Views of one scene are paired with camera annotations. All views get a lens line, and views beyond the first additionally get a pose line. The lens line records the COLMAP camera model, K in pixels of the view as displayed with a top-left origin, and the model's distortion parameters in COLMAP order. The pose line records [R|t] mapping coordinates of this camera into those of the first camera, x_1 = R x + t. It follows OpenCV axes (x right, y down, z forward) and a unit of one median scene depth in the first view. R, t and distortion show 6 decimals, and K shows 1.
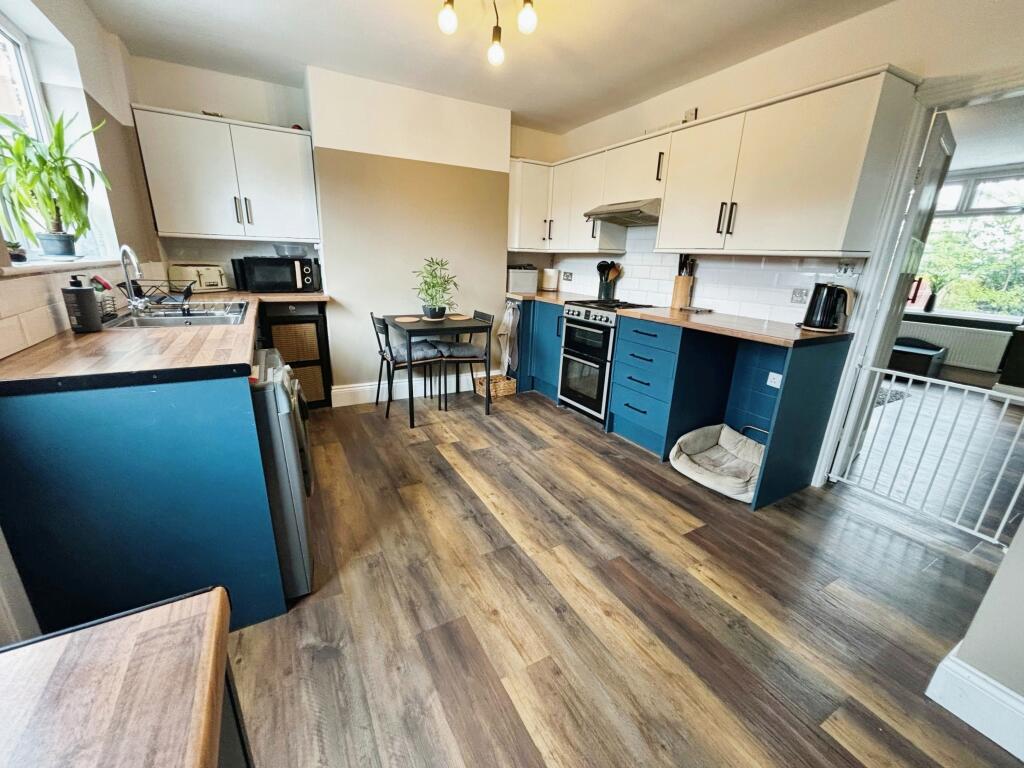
lens RADIAL K [[413.9, 0, 503.8], [0, 413.9, 395.0], [0, 0, 1]] dist [0.013047, -0.002031]
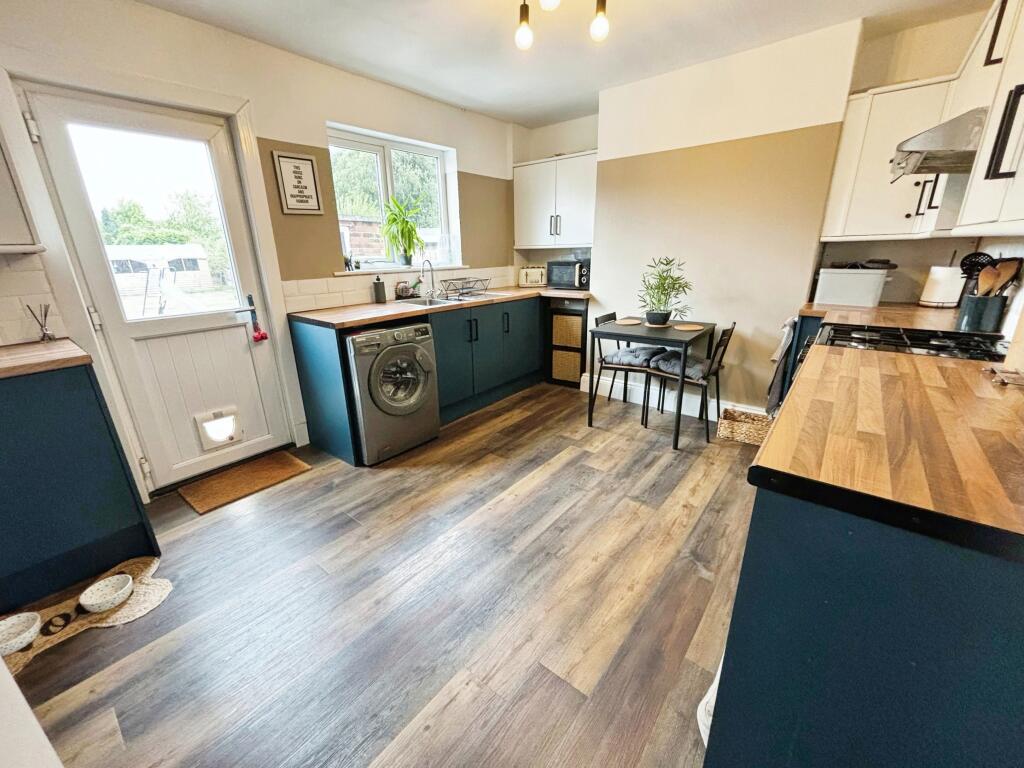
lens RADIAL K [[413.9, 0, 517.1], [0, 413.9, 395.7], [0, 0, 1]] dist [0.013047, -0.002031]
pose [[0.371894, 0.273960, -0.886928, 0.624126], [-0.263688, 0.947276, 0.182034, -0.137095], [0.890035, 0.166175, 0.424527, 0.413668]]
